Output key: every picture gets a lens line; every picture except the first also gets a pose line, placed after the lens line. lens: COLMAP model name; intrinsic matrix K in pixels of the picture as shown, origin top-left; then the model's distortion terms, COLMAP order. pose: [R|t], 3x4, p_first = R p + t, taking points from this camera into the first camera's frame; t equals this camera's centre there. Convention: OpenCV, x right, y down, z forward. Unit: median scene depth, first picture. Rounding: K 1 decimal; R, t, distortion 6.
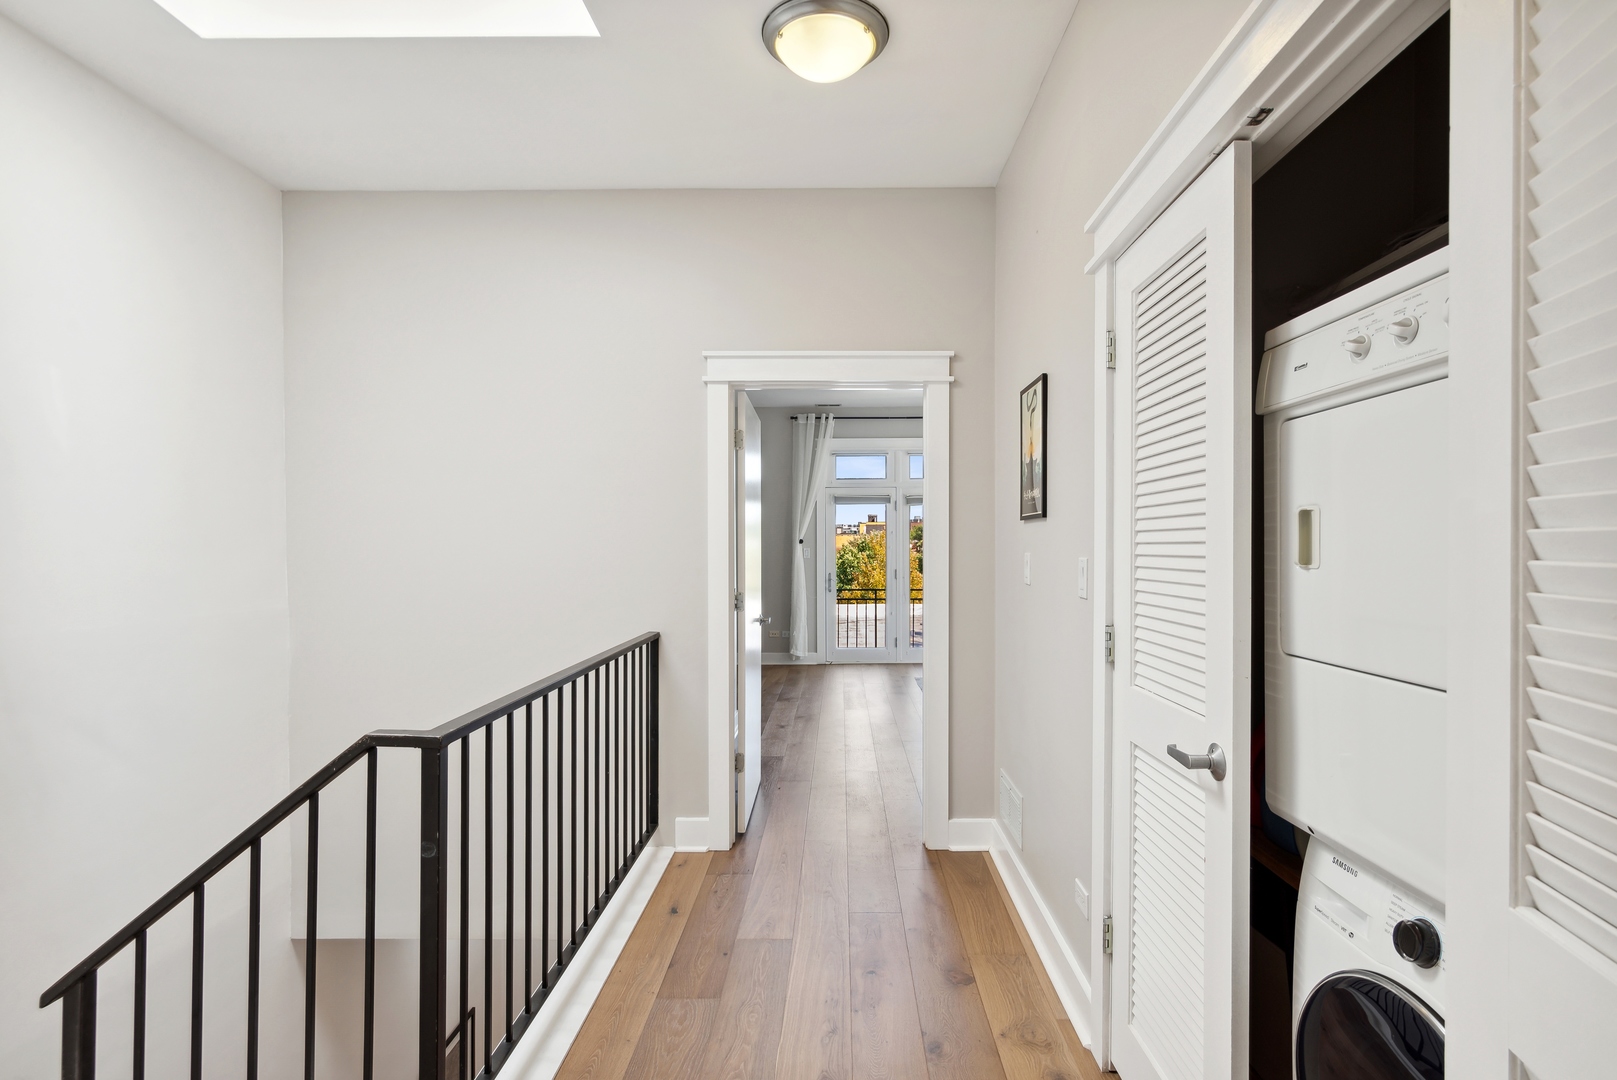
lens RADIAL K [[794.5, 0, 811.0], [0, 794.5, 543.2], [0, 0, 1]] dist [0.006347, -0.002878]
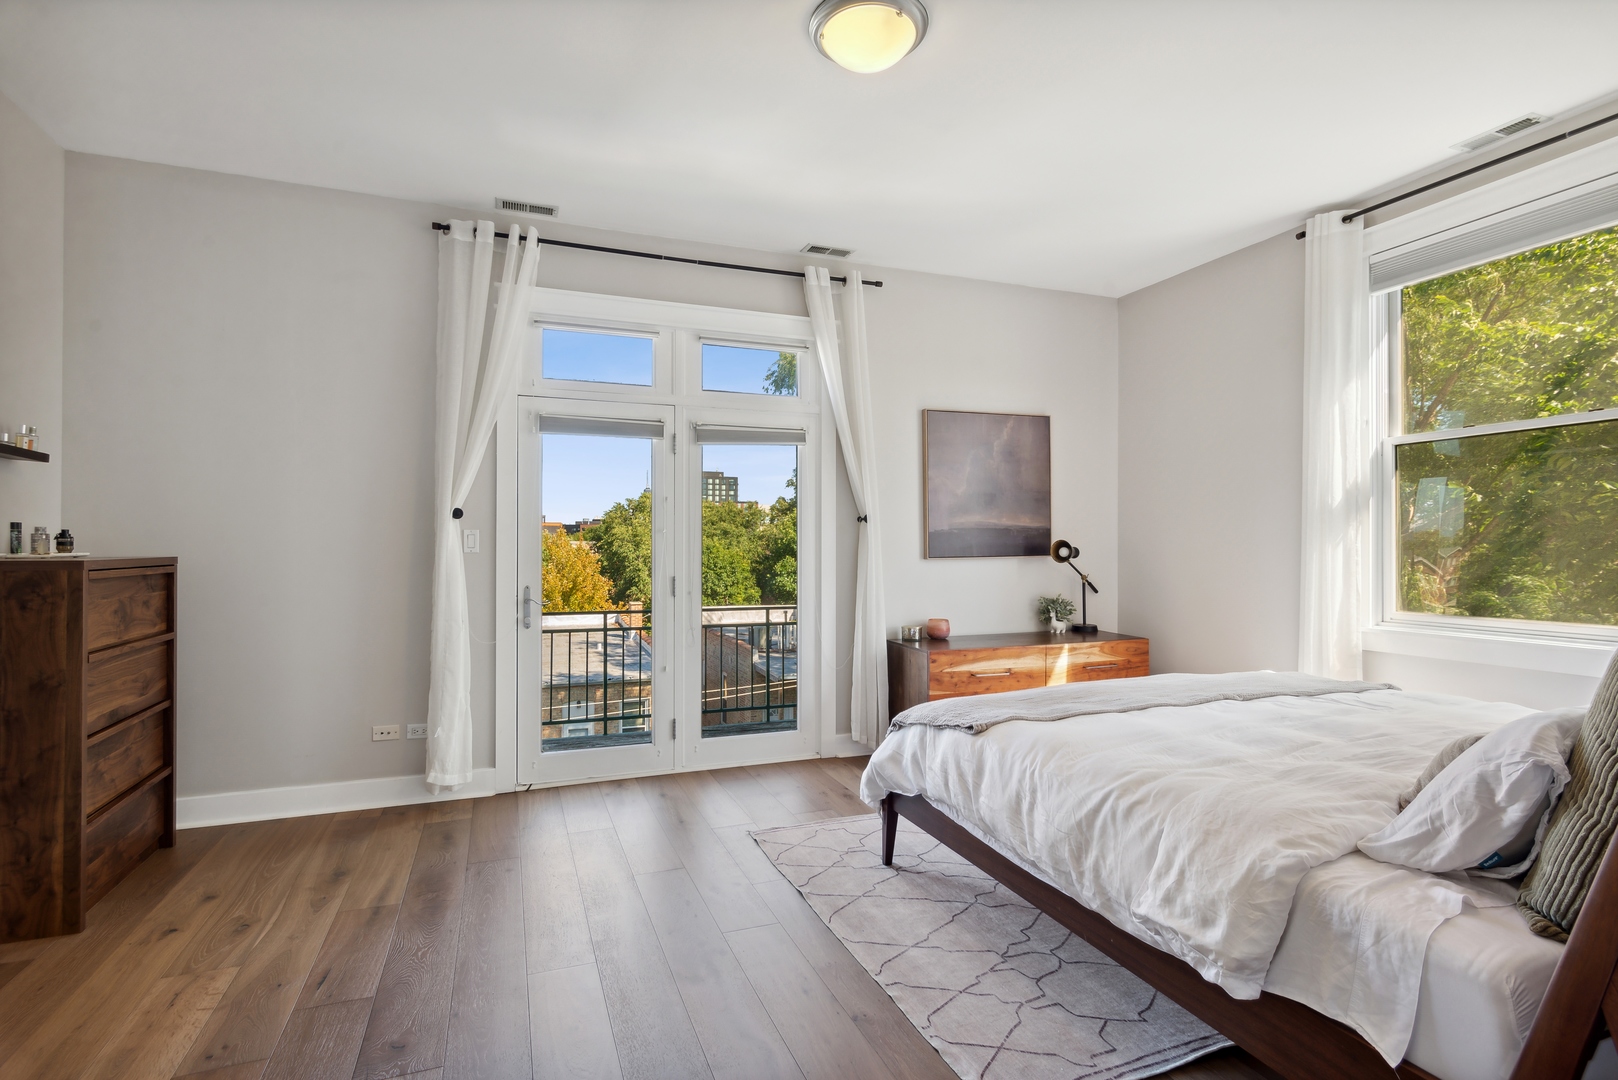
lens RADIAL K [[795.0, 0, 812.9], [0, 795.0, 543.6], [0, 0, 1]] dist [0.006347, -0.002878]
pose [[0.913320, 0.006174, 0.407196, -0.012087], [-0.005919, 0.999981, -0.001885, 0.013650], [-0.407200, -0.000688, 0.913339, 0.525701]]
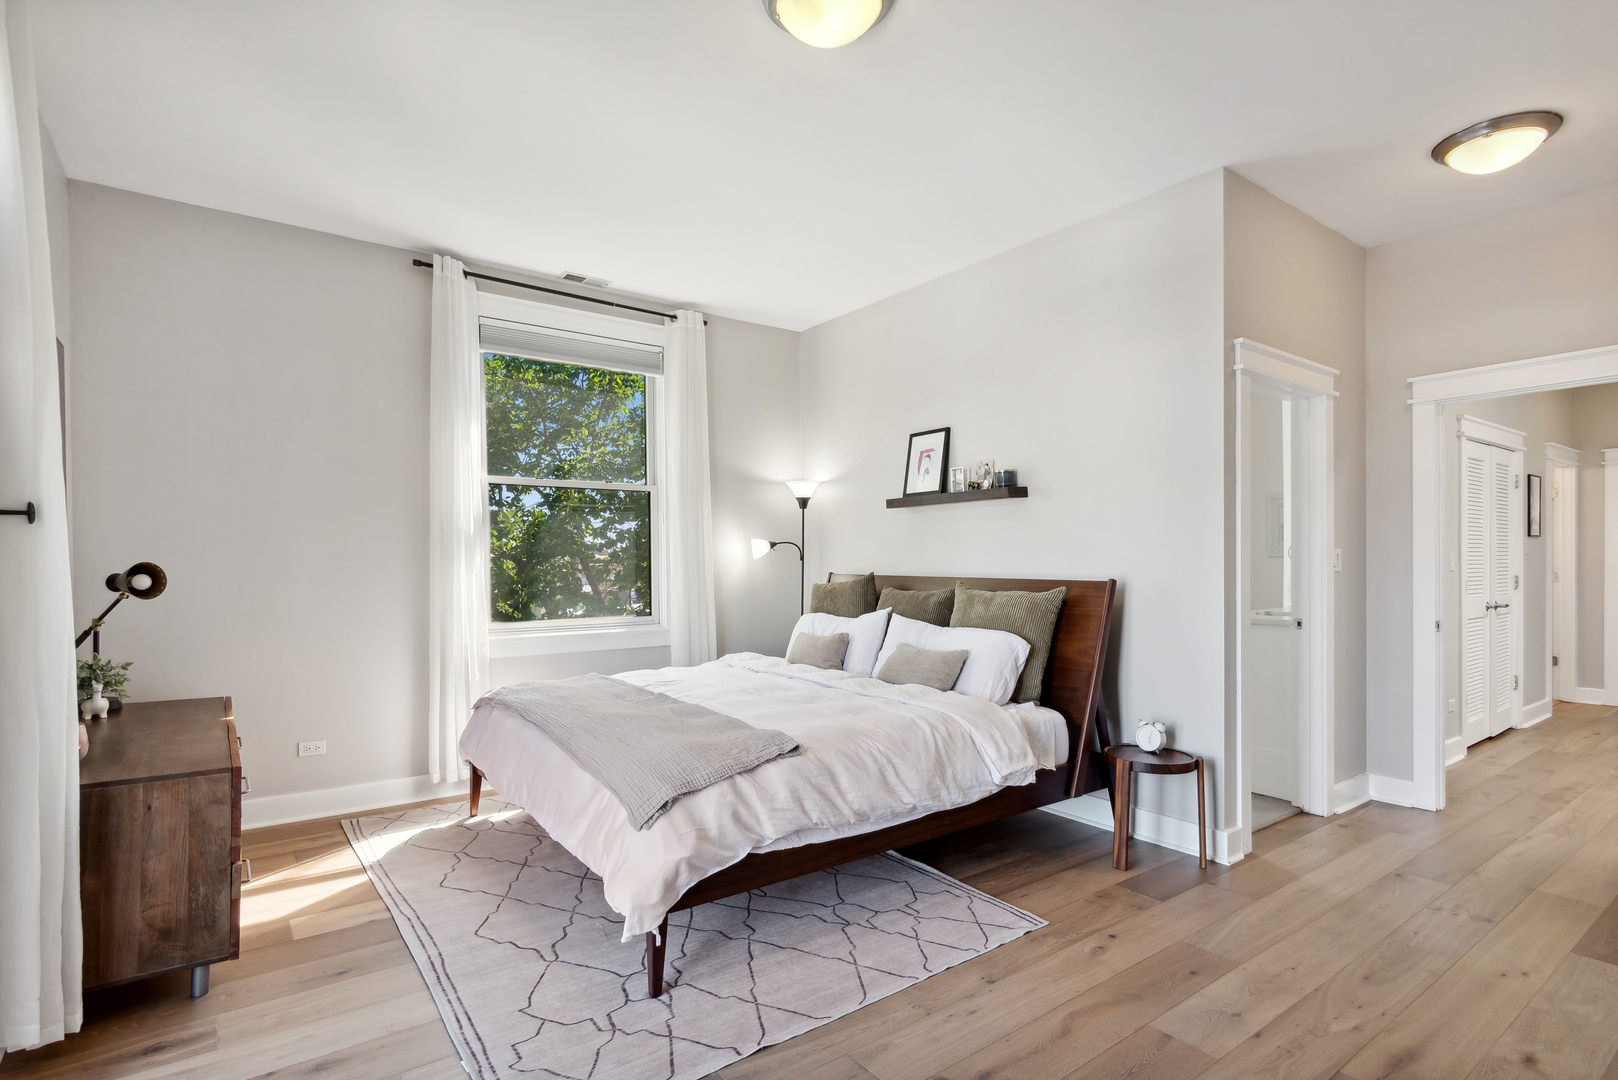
lens RADIAL K [[795.0, 0, 811.1], [0, 795.0, 548.9], [0, 0, 1]] dist [0.006347, -0.002878]
pose [[-0.631740, 0.012191, 0.775085, -0.075507], [-0.001012, 0.999863, -0.016551, 0.009501], [-0.775180, -0.011240, -0.631641, 0.936688]]
